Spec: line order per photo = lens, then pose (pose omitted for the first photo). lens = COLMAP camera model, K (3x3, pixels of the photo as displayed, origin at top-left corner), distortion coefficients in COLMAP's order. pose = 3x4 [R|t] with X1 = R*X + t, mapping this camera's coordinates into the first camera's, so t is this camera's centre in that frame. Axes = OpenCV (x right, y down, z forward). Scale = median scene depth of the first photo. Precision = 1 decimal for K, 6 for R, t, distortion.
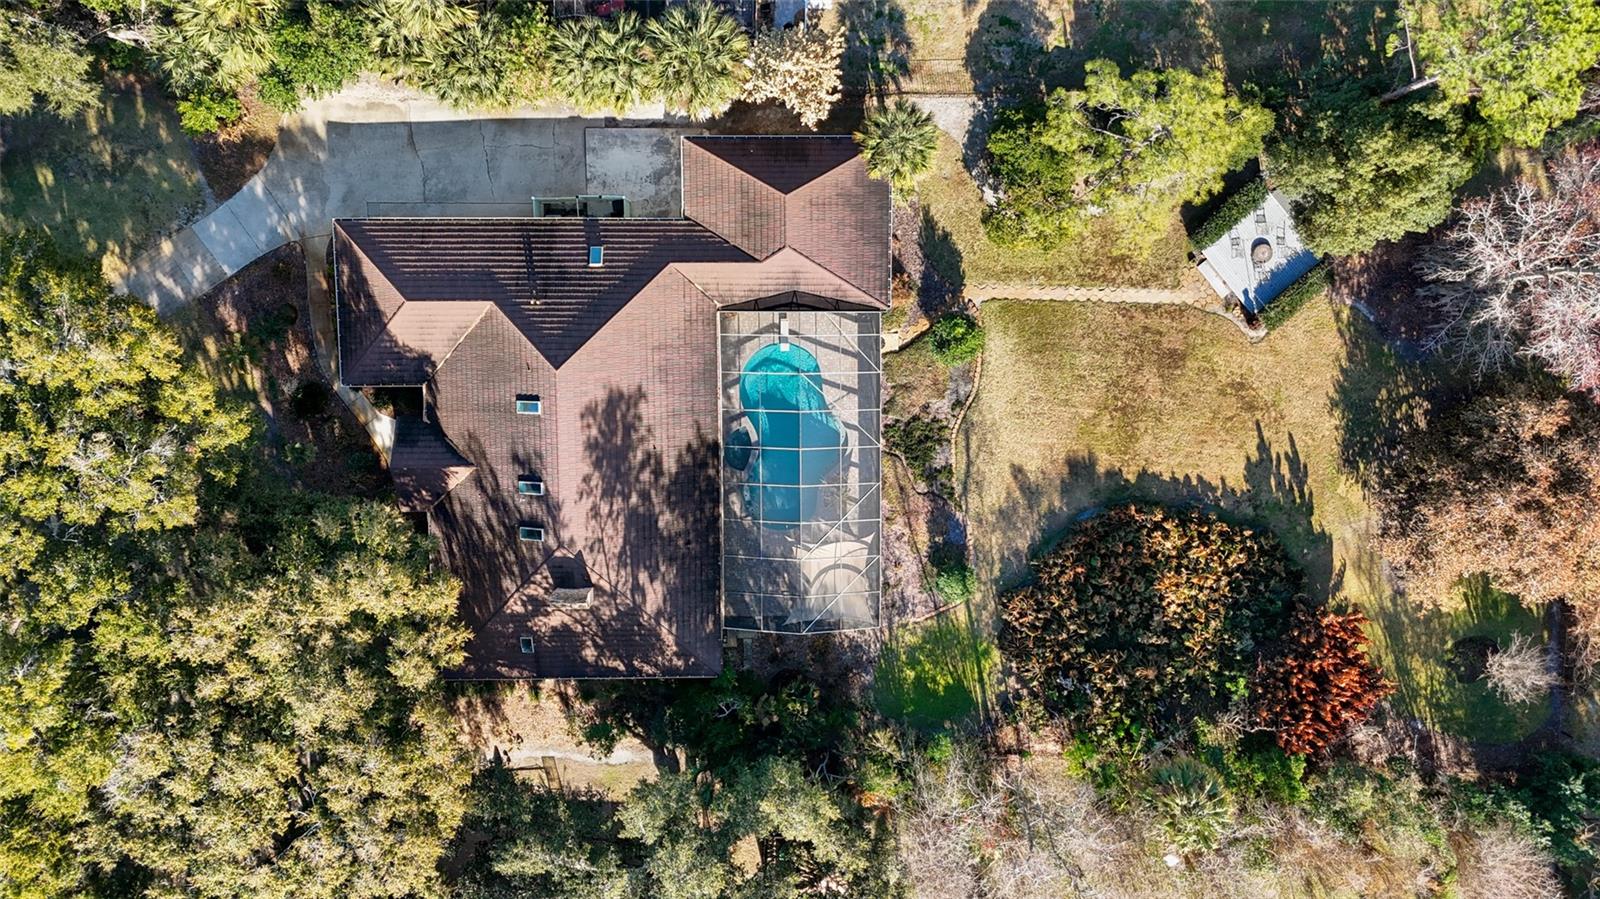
lens RADIAL K [[1105.9, 0, 806.3], [0, 1105.9, 442.8], [0, 0, 1]] dist [0.097634, -0.105371]
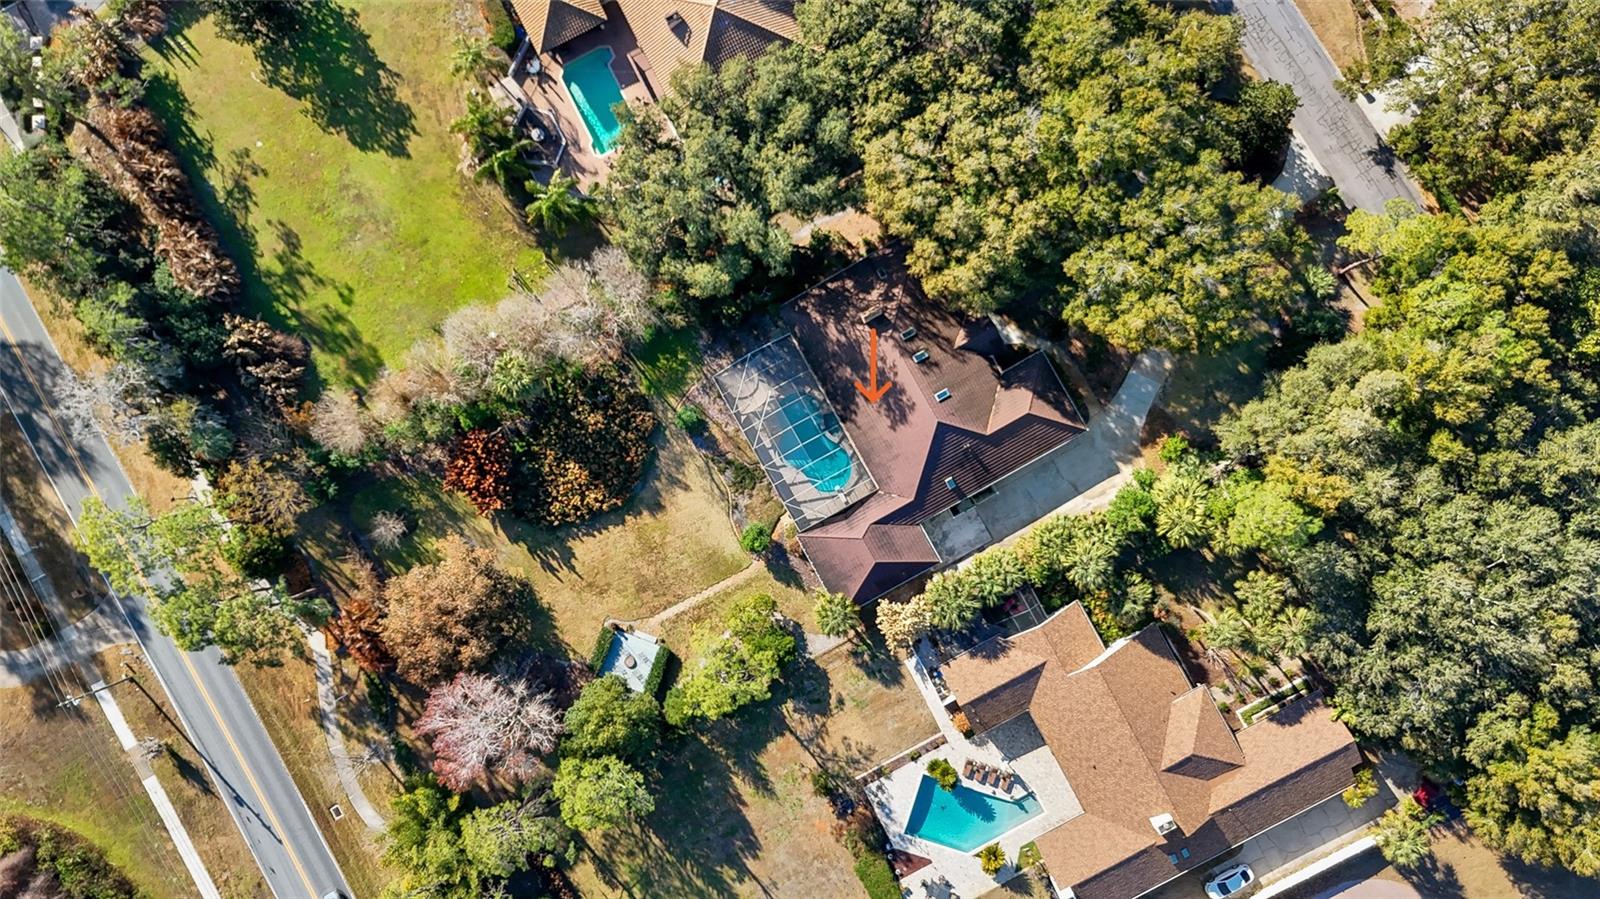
lens RADIAL K [[1105.9, 0, 806.3], [0, 1105.9, 442.8], [0, 0, 1]] dist [0.097634, -0.105371]
pose [[-0.872436, 0.487596, 0.033240, -0.072892], [-0.488453, -0.867647, -0.092752, 0.170423], [-0.016385, -0.097157, 0.995134, -0.781754]]
